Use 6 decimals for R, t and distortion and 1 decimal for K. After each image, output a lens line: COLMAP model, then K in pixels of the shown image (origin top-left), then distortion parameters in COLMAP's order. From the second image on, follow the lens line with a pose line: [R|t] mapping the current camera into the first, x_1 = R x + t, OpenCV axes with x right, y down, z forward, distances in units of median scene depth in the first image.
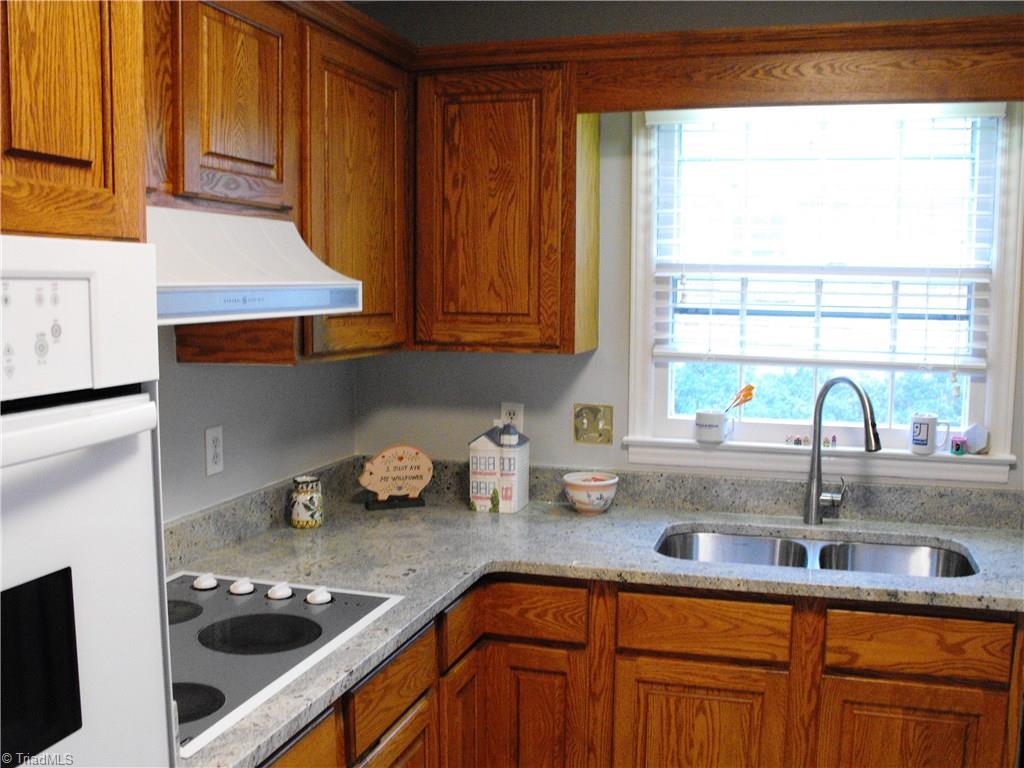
lens RADIAL K [[1011.0, 0, 512.0], [0, 1011.0, 384.0], [0, 0, 1]] dist [-0.163049, 0.013897]
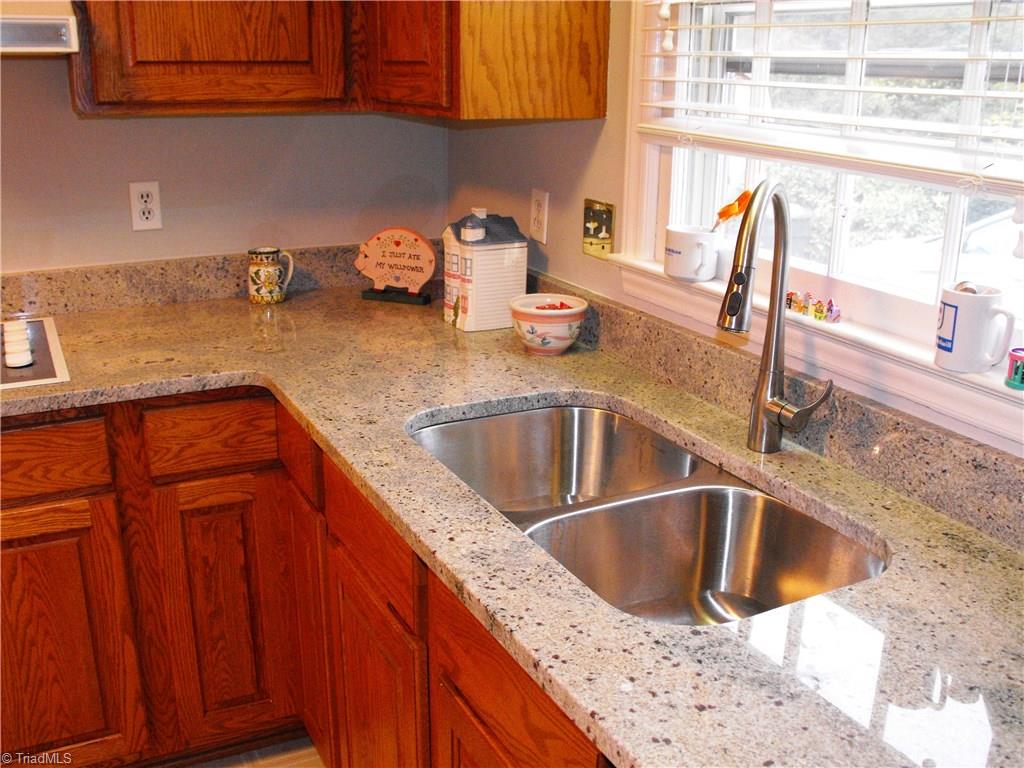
lens RADIAL K [[1011.0, 0, 512.0], [0, 1011.0, 384.0], [0, 0, 1]] dist [-0.163049, 0.013897]
pose [[0.698748, 0.220474, -0.680546, 0.555869], [-0.080119, 0.969456, 0.231809, -0.013791], [0.710867, -0.107452, 0.695070, 0.487671]]
